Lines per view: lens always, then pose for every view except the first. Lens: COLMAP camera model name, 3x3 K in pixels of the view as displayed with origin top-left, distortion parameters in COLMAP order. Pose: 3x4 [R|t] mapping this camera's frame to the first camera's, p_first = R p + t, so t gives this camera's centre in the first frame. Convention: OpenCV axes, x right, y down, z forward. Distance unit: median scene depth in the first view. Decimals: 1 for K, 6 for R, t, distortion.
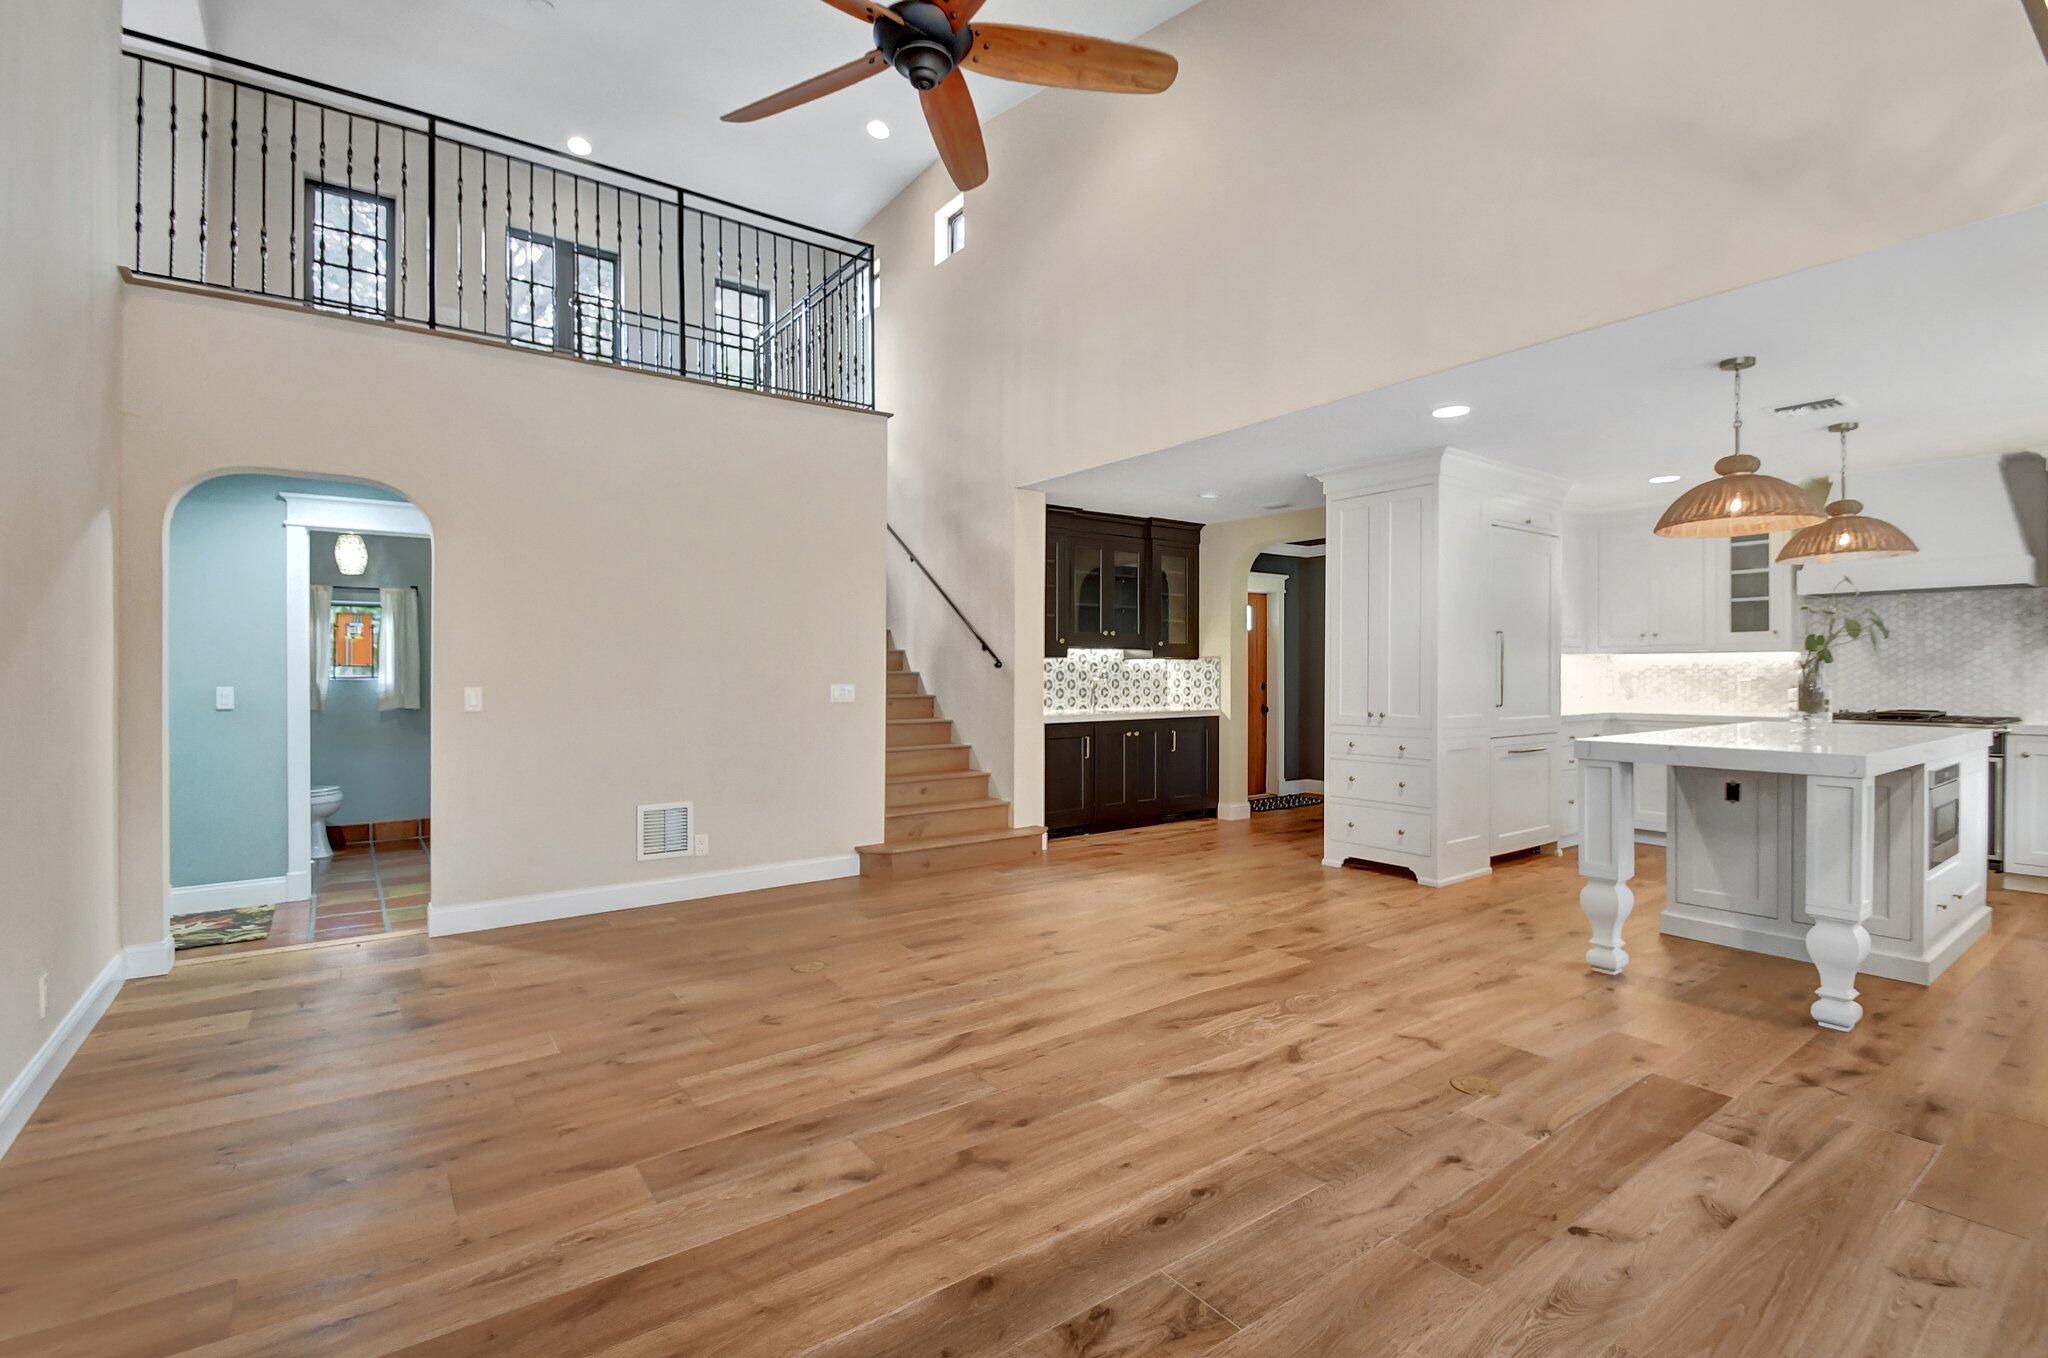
lens RADIAL K [[916.7, 0, 1027.7], [0, 916.7, 717.0], [0, 0, 1]] dist [-0.000742, -0.000484]
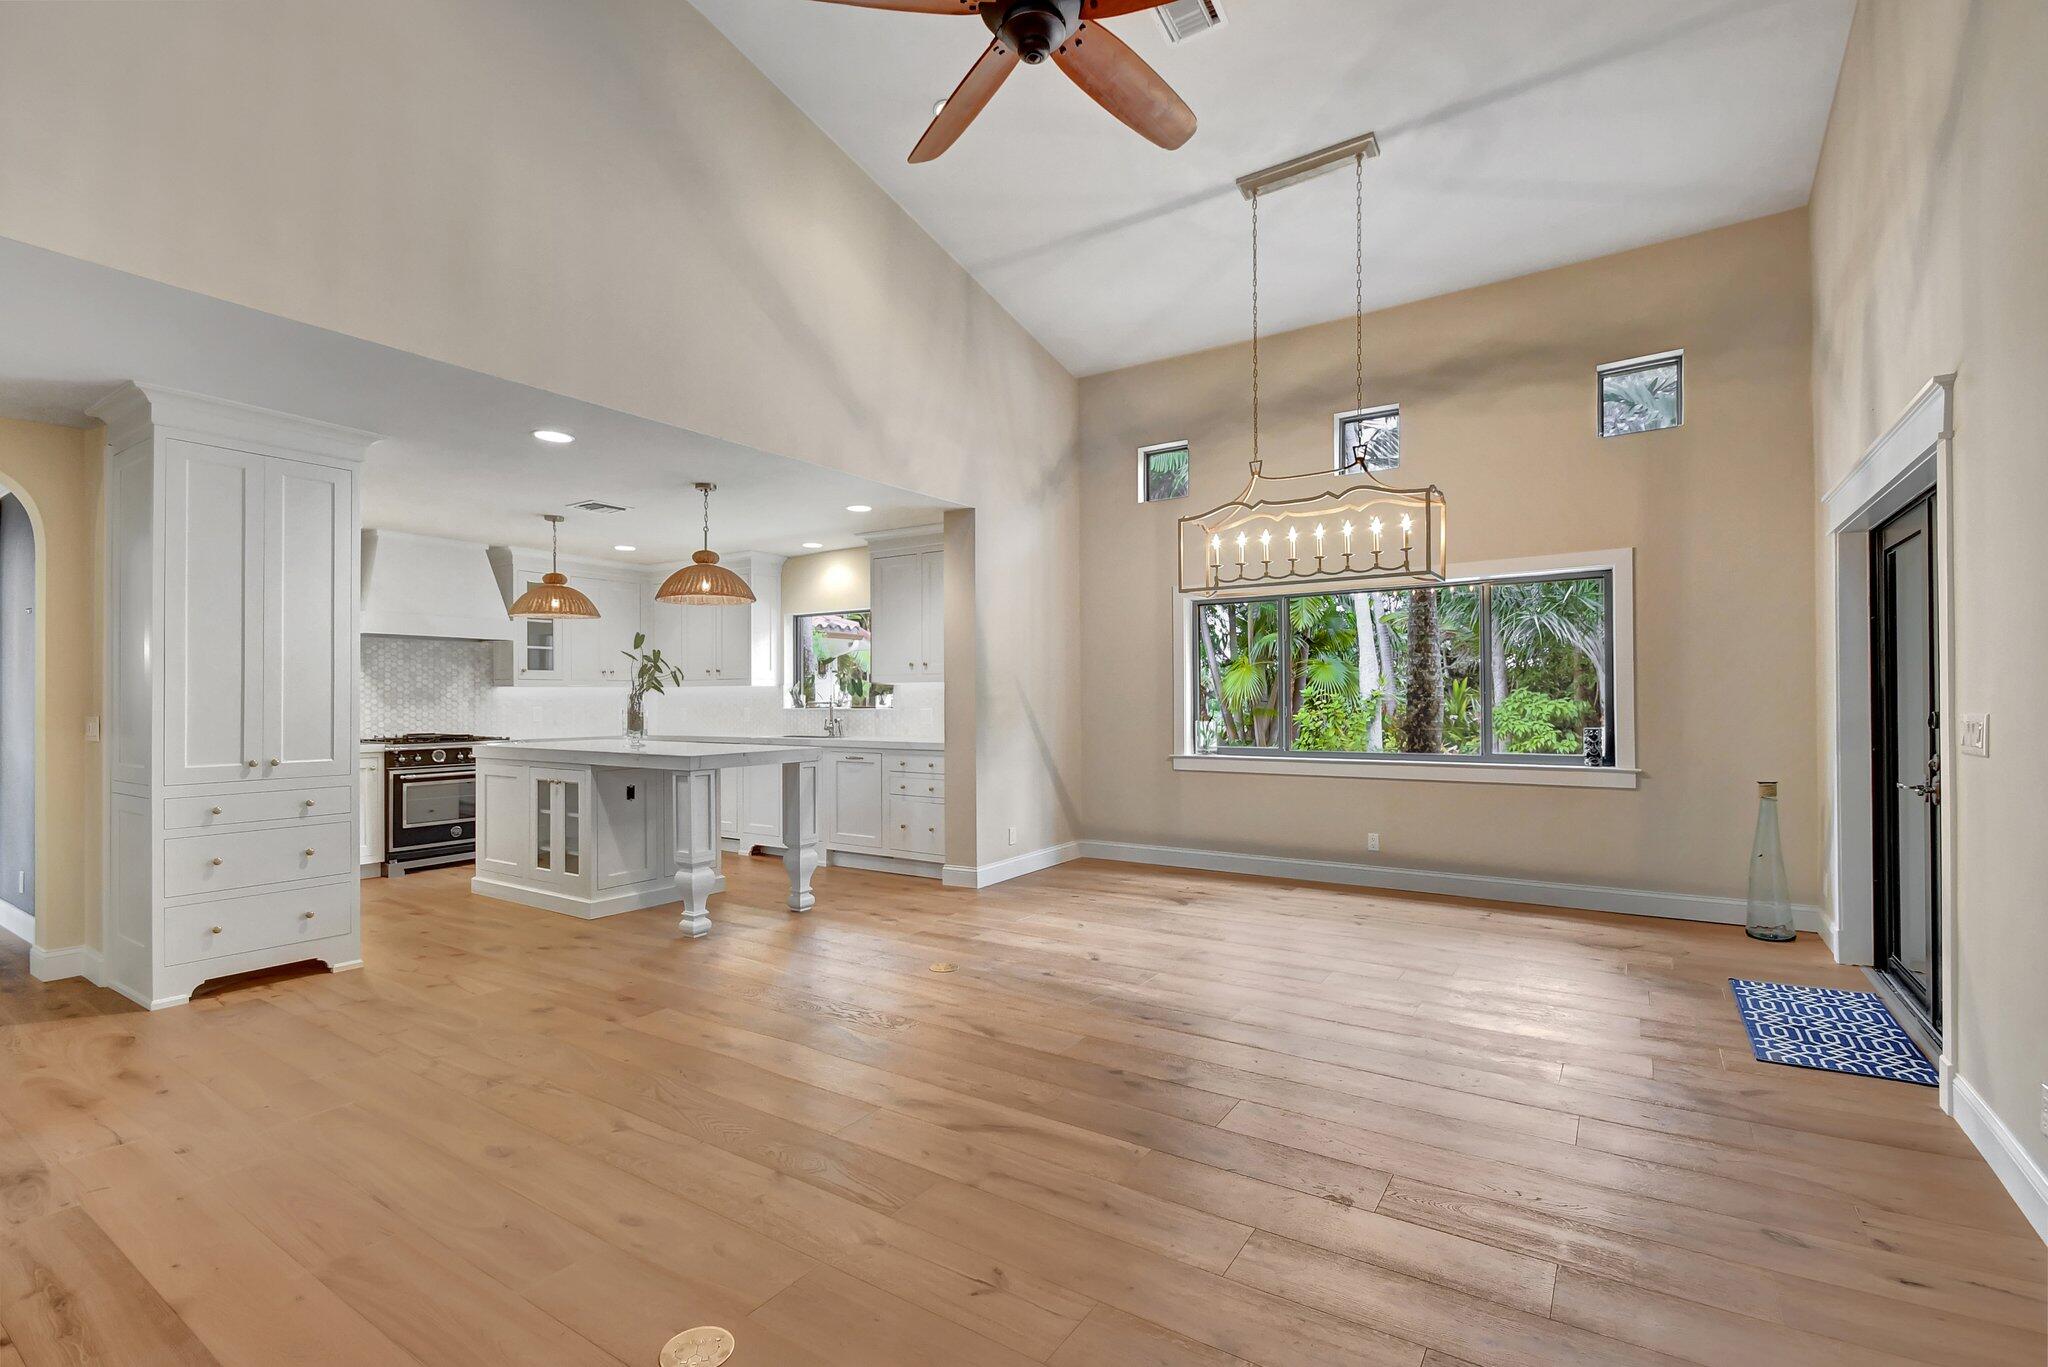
lens RADIAL K [[930.1, 0, 1024.5], [0, 930.1, 664.2], [0, 0, 1]] dist [0.044603, -0.027644]
pose [[-0.343163, 0.038423, 0.938490, -0.517910], [0.050845, 0.998458, -0.022287, -0.032238], [-0.937899, 0.040070, -0.344588, 0.688983]]
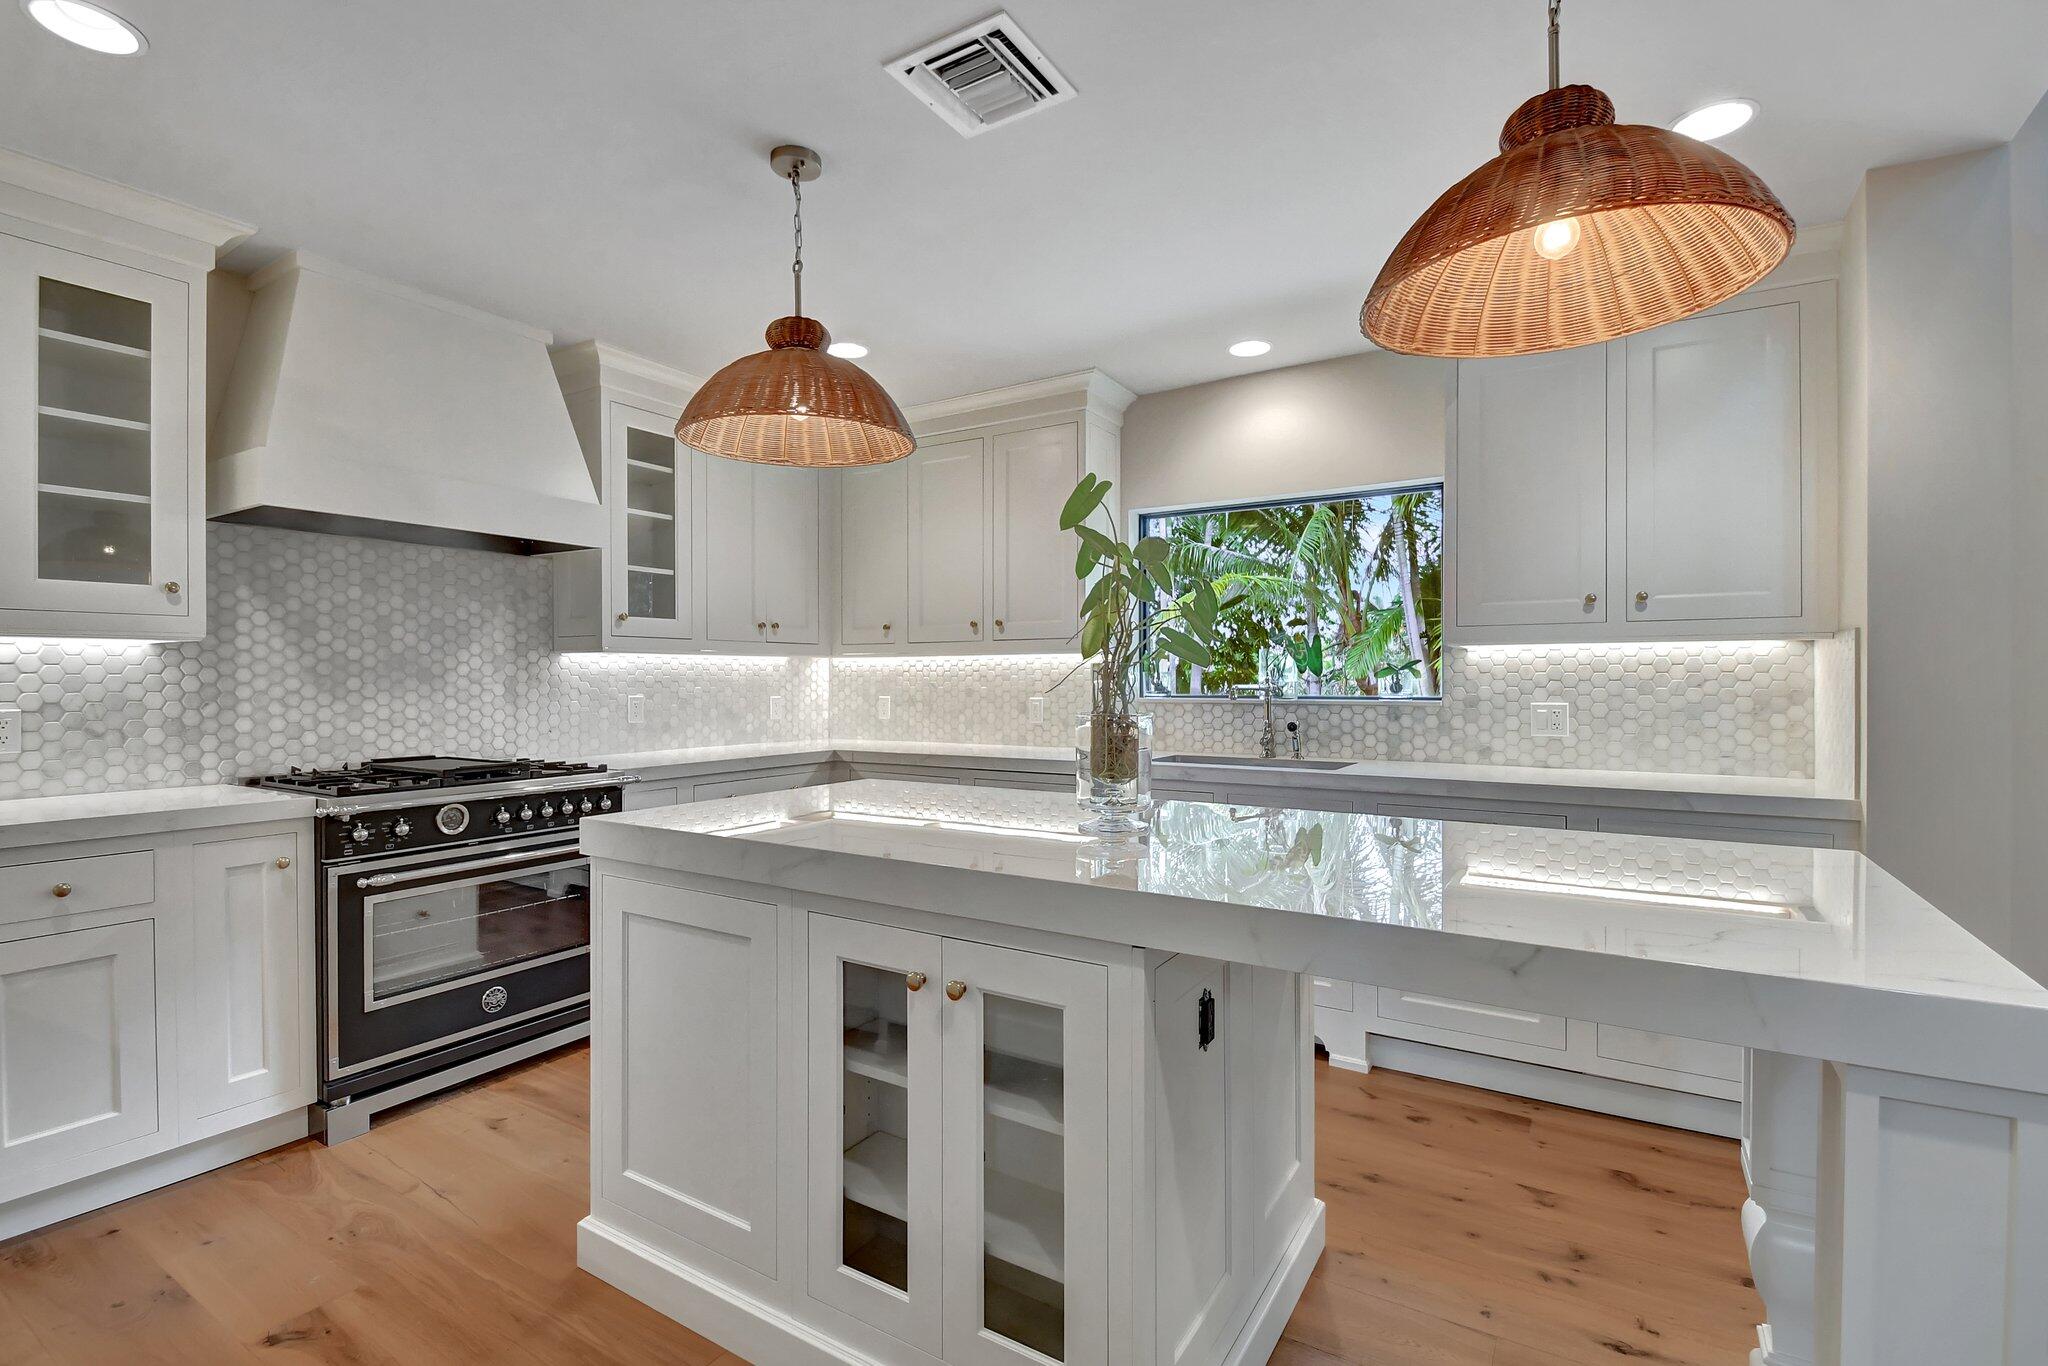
lens RADIAL K [[932.2, 0, 1032.6], [0, 932.2, 649.9], [0, 0, 1]] dist [0.001229, -0.008083]
pose [[-0.385578, 0.031490, 0.922138, 0.335989], [0.049302, 0.998693, -0.013489, -0.046491], [-0.921357, 0.040262, -0.386626, 0.892479]]
